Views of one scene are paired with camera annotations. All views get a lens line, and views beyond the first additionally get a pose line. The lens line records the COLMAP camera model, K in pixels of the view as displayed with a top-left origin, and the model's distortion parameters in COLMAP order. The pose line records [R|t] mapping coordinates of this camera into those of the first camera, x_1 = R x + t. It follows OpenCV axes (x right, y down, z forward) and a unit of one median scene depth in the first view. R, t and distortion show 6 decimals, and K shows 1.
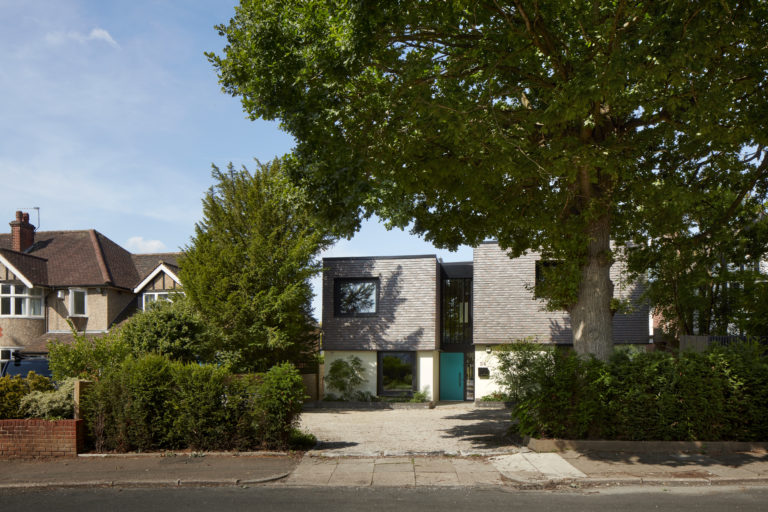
lens RADIAL K [[523.9, 0, 385.3], [0, 523.9, 357.2], [0, 0, 1]] dist [-0.001628, -0.007268]
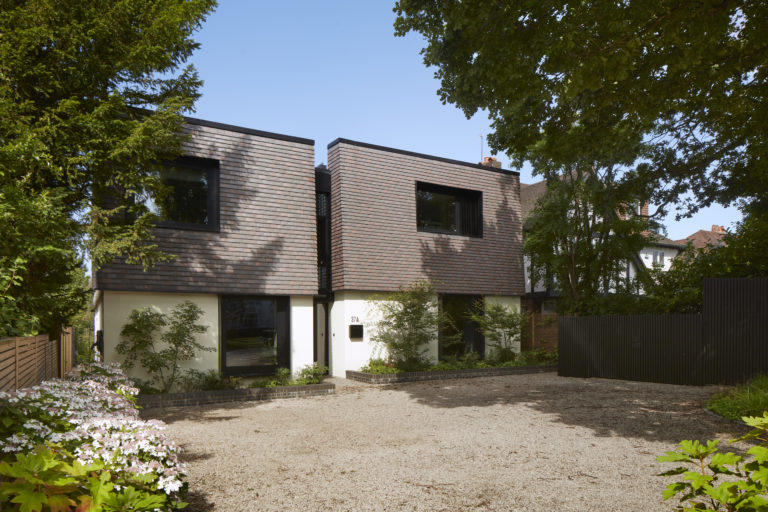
lens RADIAL K [[523.9, 0, 383.3], [0, 523.9, 322.1], [0, 0, 1]] dist [-0.001628, -0.007268]
pose [[0.768470, -0.000837, 0.639885, -0.276700], [0.001076, 0.999999, 0.000016, 0.020283], [-0.639884, 0.000676, 0.768471, 0.559841]]
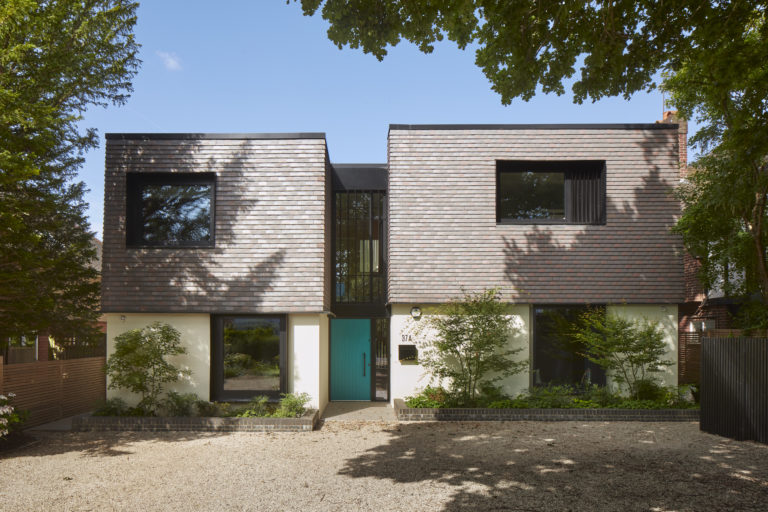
lens RADIAL K [[523.9, 0, 354.2], [0, 523.9, 326.8], [0, 0, 1]] dist [-0.001628, -0.007268]
pose [[0.987026, 0.001716, 0.160554, 0.047699], [-0.001172, 0.999993, -0.003484, 0.002912], [-0.160559, 0.003250, 0.987021, 0.554473]]
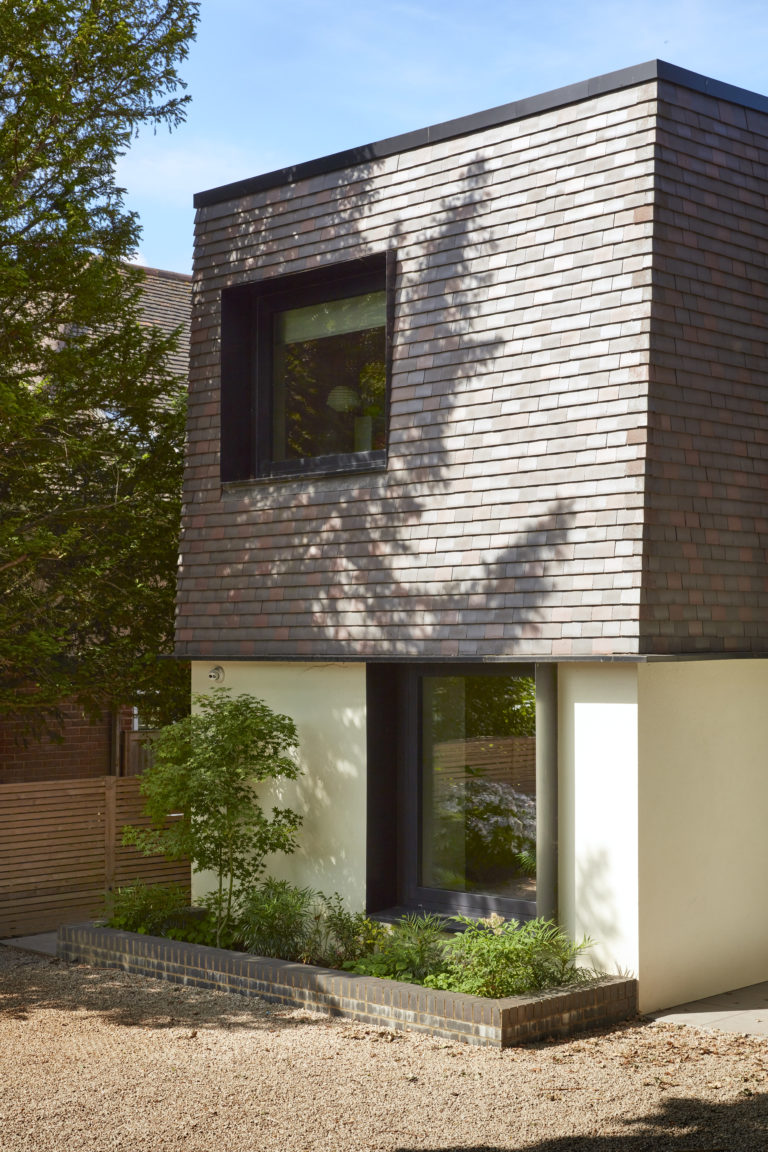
lens RADIAL K [[1775.5, 0, 395.6], [0, 1775.5, 574.3], [0, 0, 1]] dist [0.014167, 0.000000]
pose [[0.818101, -0.030142, -0.574284, 0.399433], [0.012808, 0.999333, -0.034206, -0.025171], [0.574932, 0.020629, 0.817941, 0.603283]]
